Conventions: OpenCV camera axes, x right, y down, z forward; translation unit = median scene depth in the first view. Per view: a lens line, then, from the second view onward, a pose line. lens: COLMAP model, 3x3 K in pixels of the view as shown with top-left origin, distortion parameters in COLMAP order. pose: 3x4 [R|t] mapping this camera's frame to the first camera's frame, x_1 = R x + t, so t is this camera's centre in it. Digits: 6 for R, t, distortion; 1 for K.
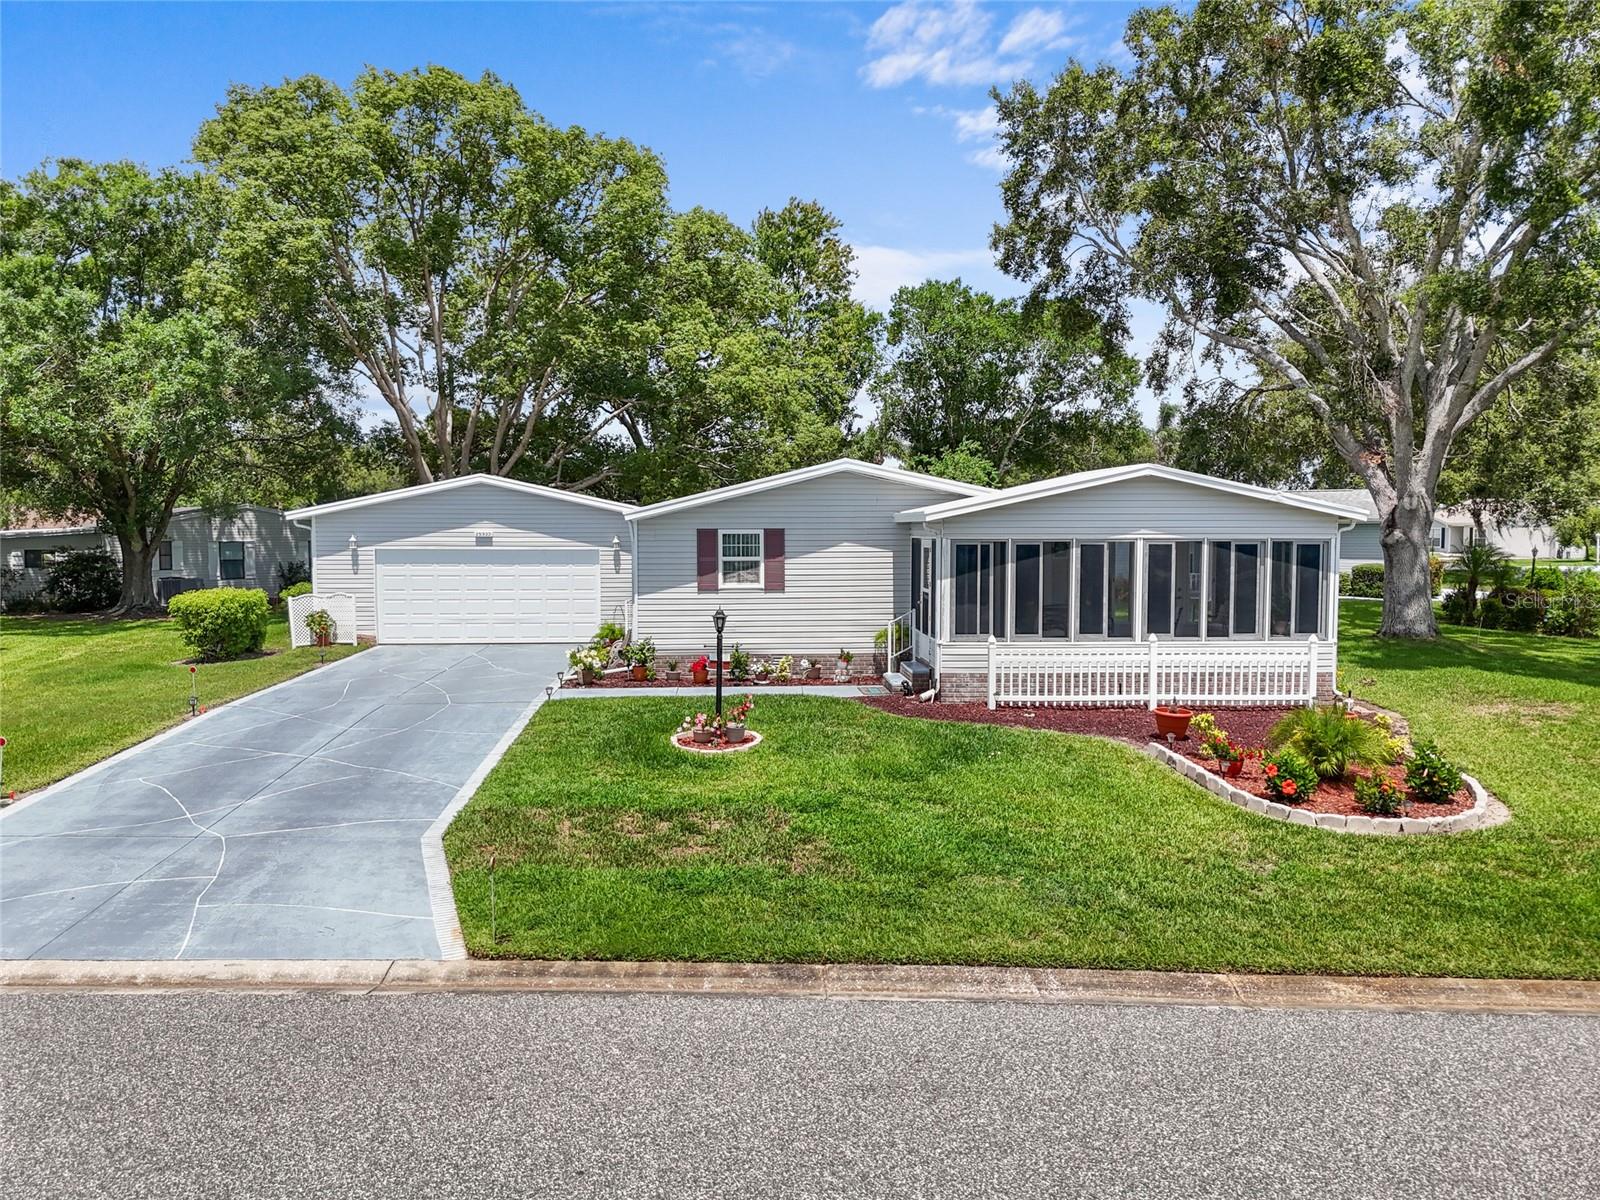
lens RADIAL K [[1199.7, 0, 795.8], [0, 1199.7, 582.5], [0, 0, 1]] dist [0.048955, -0.029666]
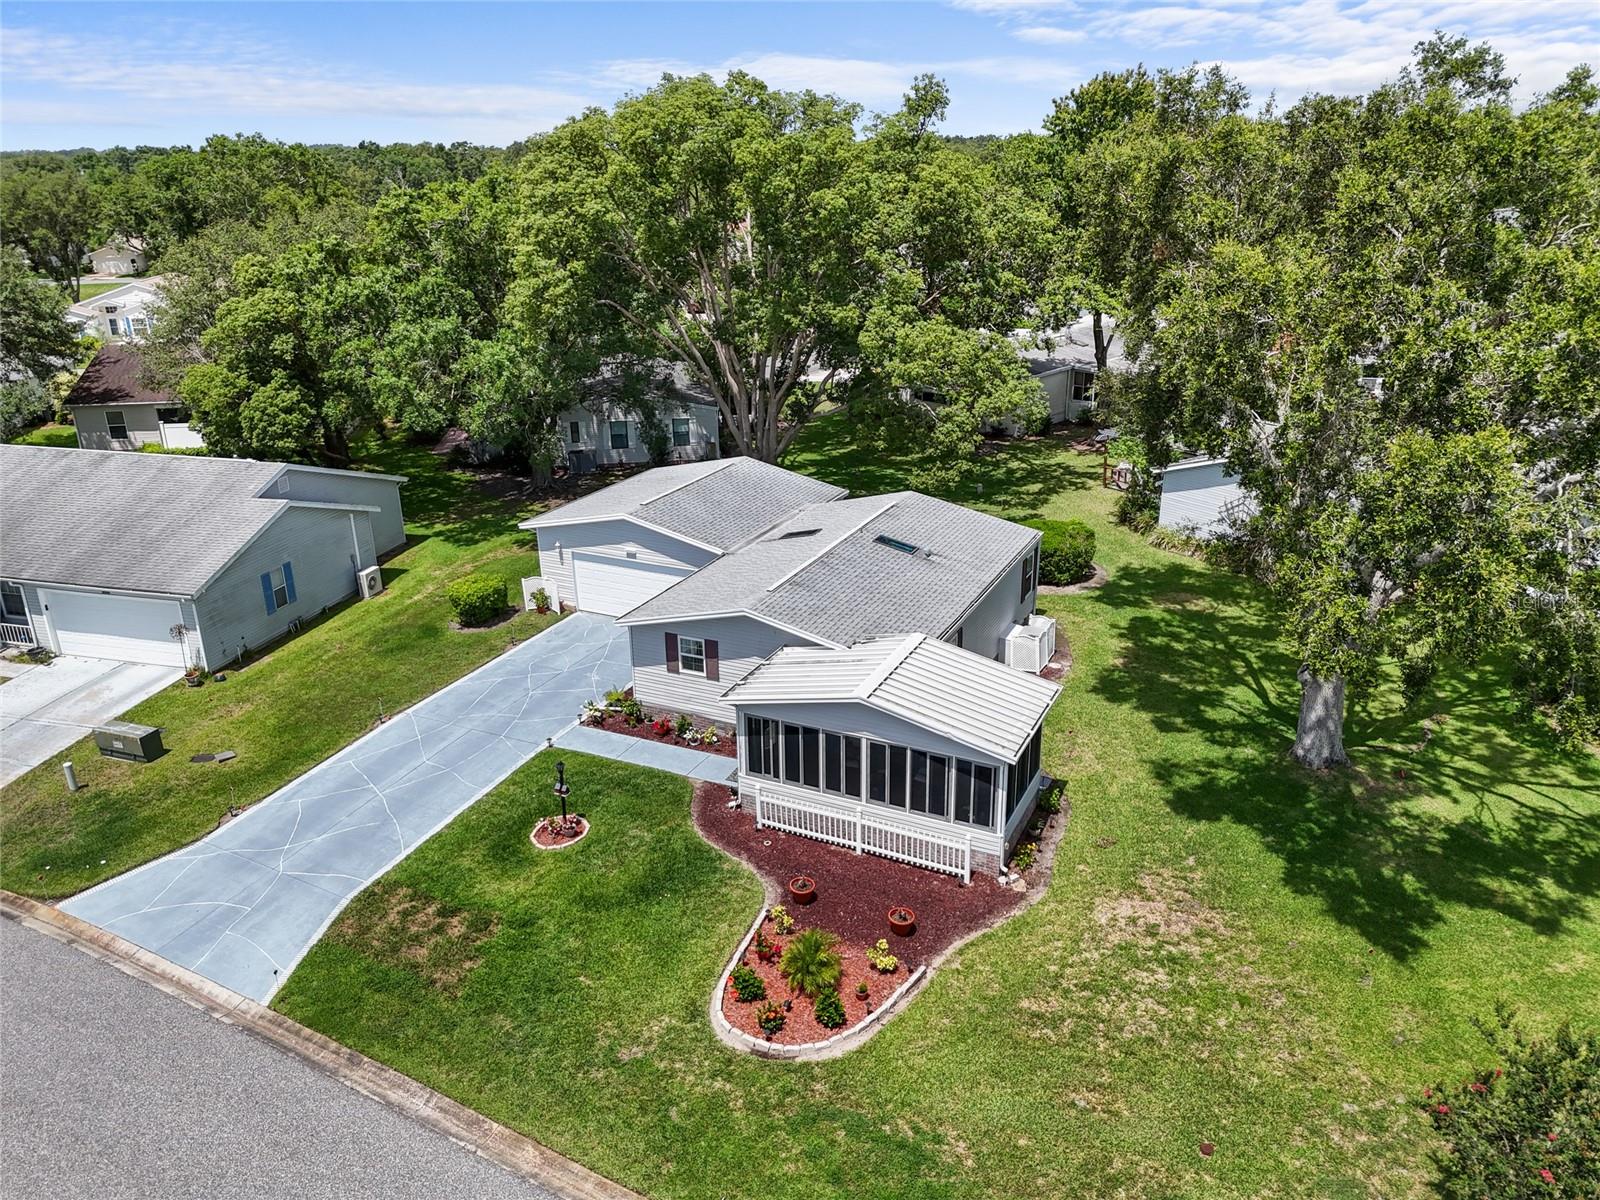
lens RADIAL K [[1199.7, 0, 793.1], [0, 1199.7, 593.8], [0, 0, 1]] dist [0.048955, -0.029666]
pose [[0.869056, 0.156310, -0.469372, 0.834323], [-0.002139, 0.949951, 0.312391, -0.622407], [0.494710, -0.270481, 0.825895, -0.136311]]
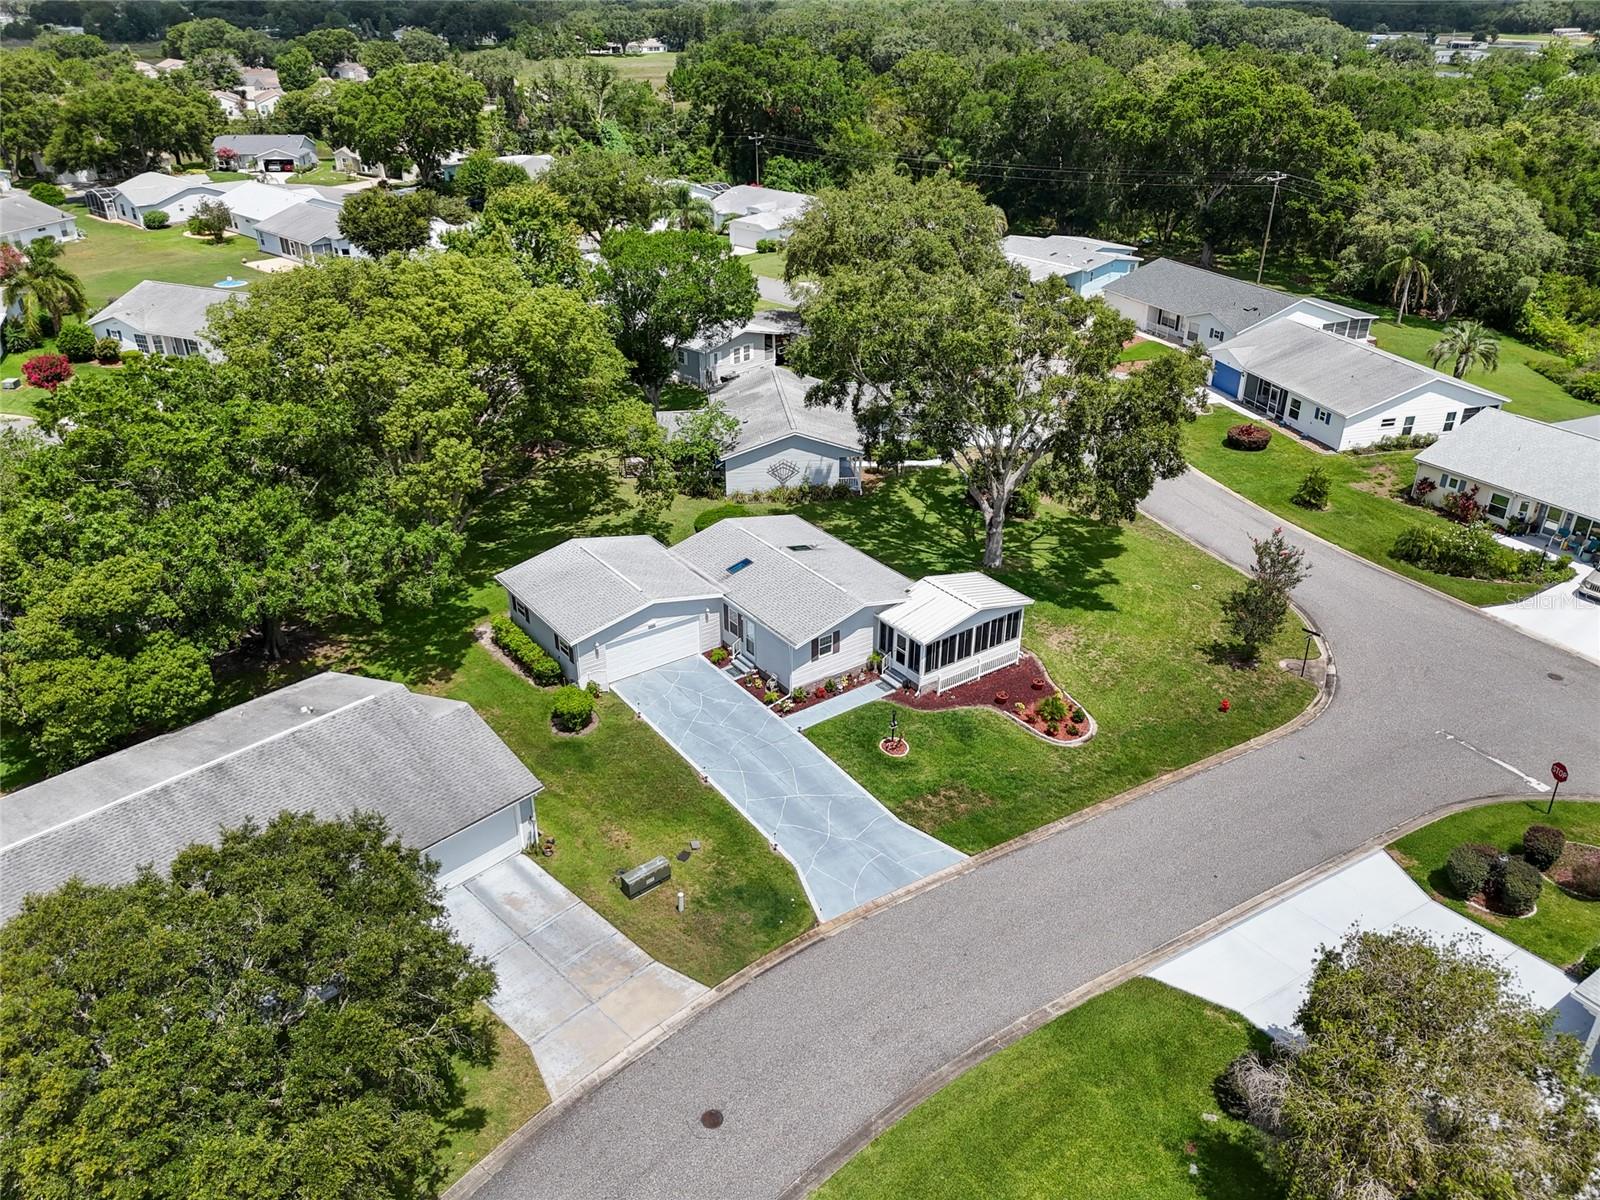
lens RADIAL K [[1199.7, 0, 800.4], [0, 1199.7, 595.6], [0, 0, 1]] dist [0.048955, -0.029666]
pose [[0.842886, -0.245839, 0.478651, -1.444243], [0.026332, 0.907312, 0.419633, -1.334000], [-0.537448, -0.341098, 0.771234, -0.993741]]
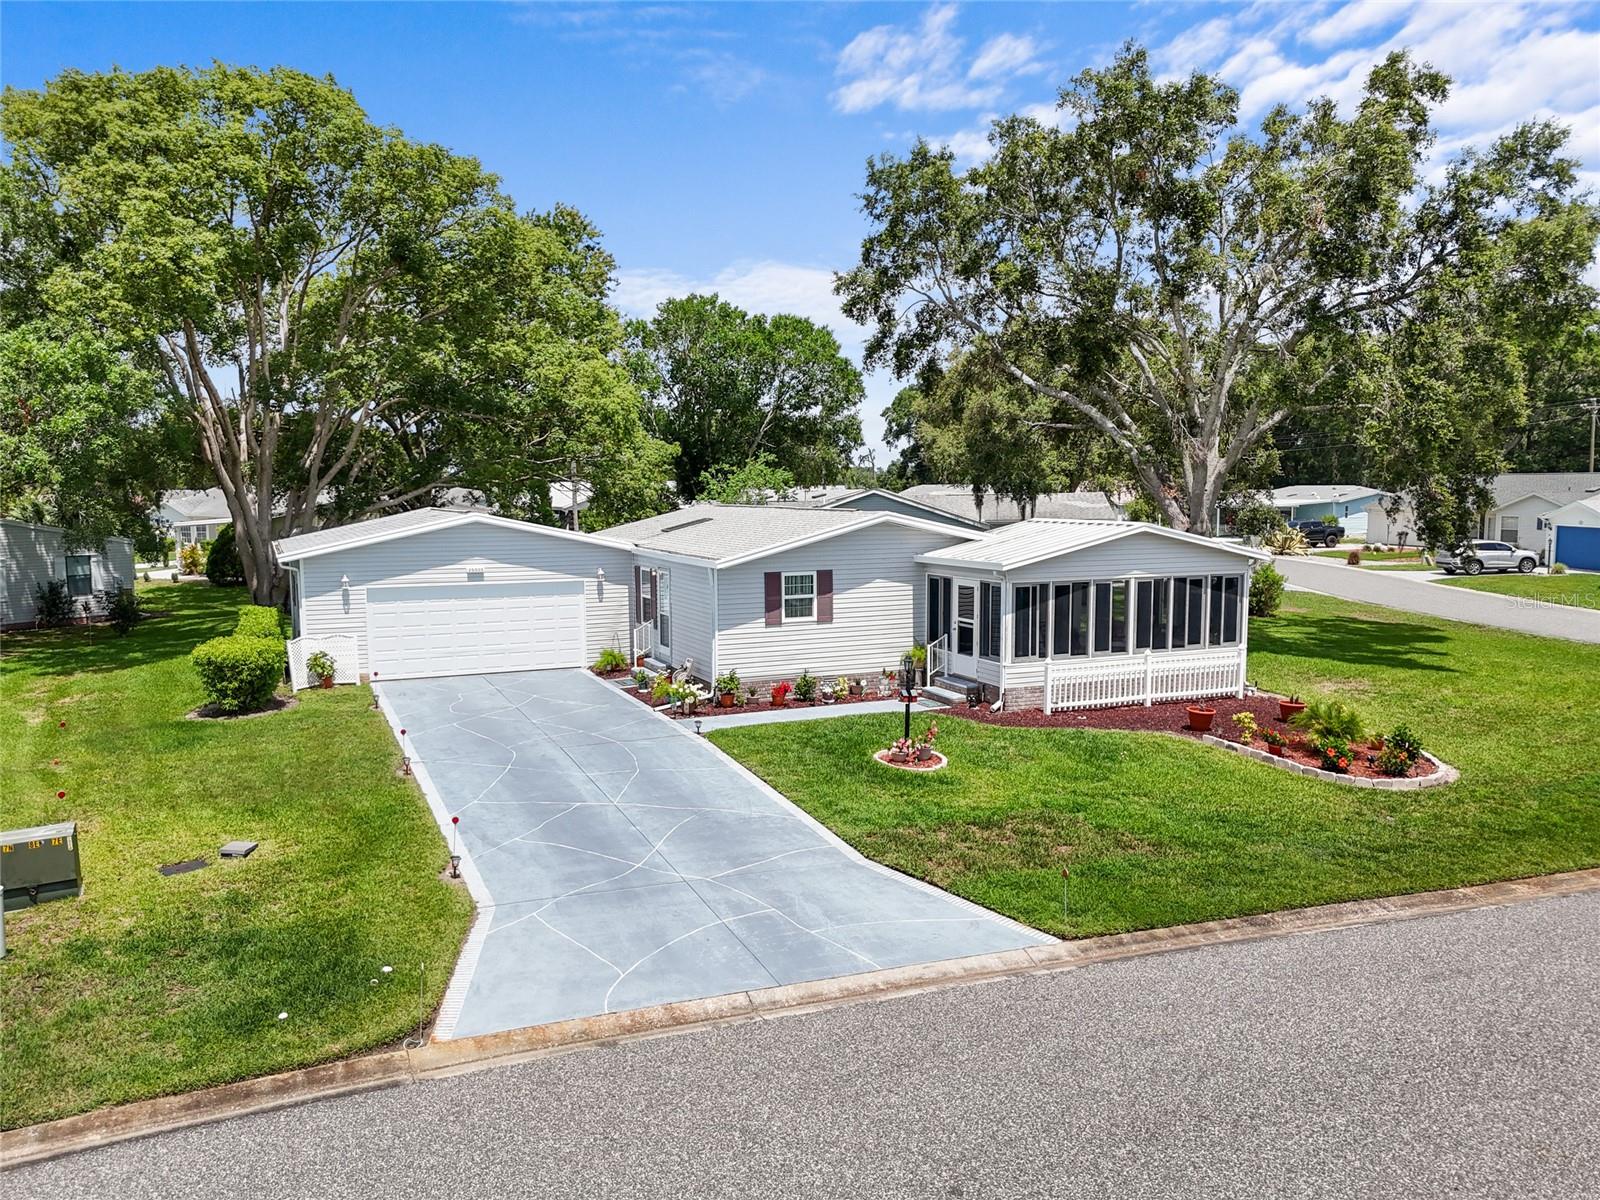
lens RADIAL K [[1199.7, 0, 800.8], [0, 1199.7, 594.2], [0, 0, 1]] dist [0.048955, -0.029666]
pose [[0.931802, -0.035788, 0.361197, -0.532716], [0.020953, 0.998771, 0.044907, -0.085300], [-0.362361, -0.034276, 0.931407, -0.102950]]
